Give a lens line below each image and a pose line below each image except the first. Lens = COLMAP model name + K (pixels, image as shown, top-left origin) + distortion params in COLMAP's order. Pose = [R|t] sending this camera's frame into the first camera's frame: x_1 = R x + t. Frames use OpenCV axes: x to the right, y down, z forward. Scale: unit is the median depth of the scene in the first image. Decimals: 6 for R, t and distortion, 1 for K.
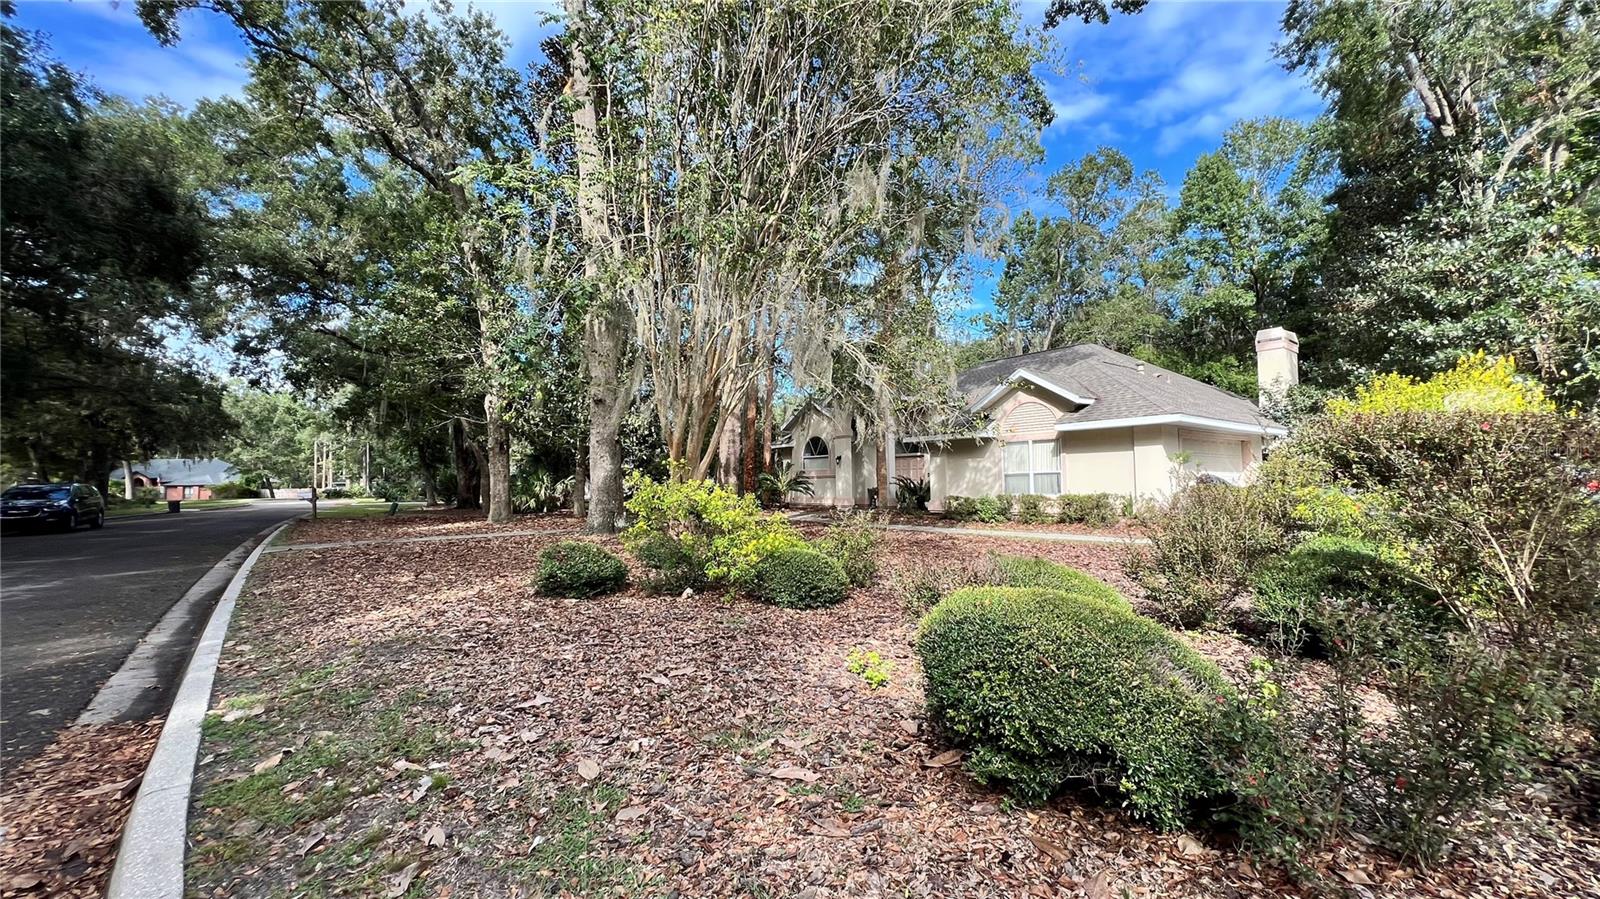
lens RADIAL K [[644.9, 0, 798.4], [0, 644.9, 451.8], [0, 0, 1]] dist [-0.000605, 0.000195]
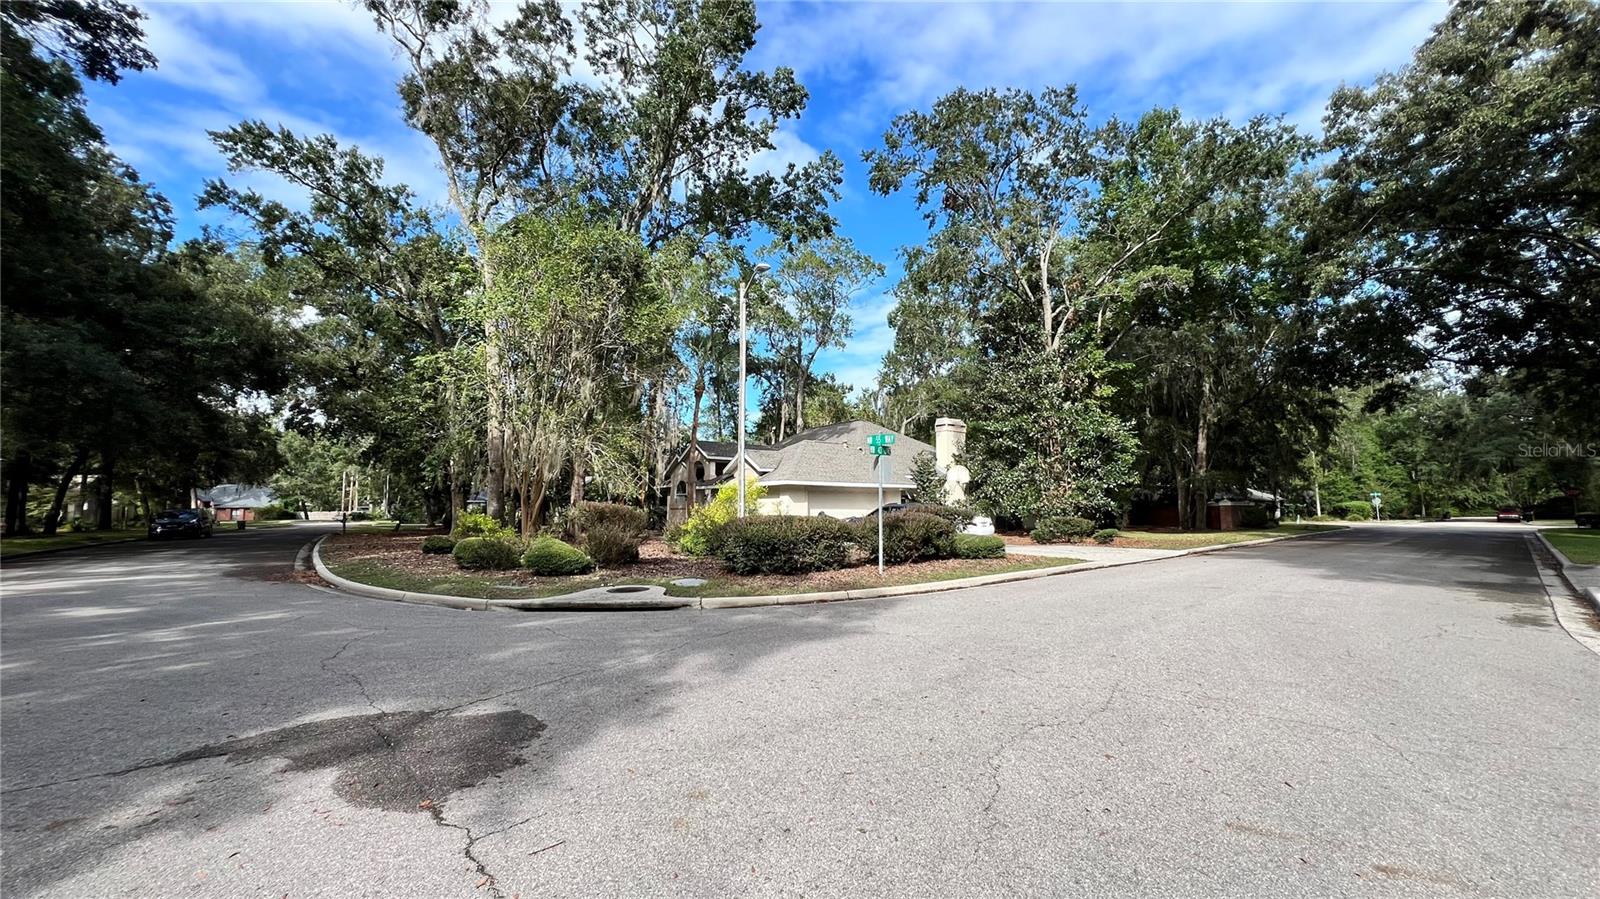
lens RADIAL K [[644.9, 0, 801.8], [0, 644.9, 447.5], [0, 0, 1]] dist [-0.000605, 0.000195]
pose [[0.999661, 0.006338, -0.025259, 0.118040], [-0.007510, 0.998887, -0.046564, -0.011767], [0.024936, 0.046738, 0.998596, -0.161297]]
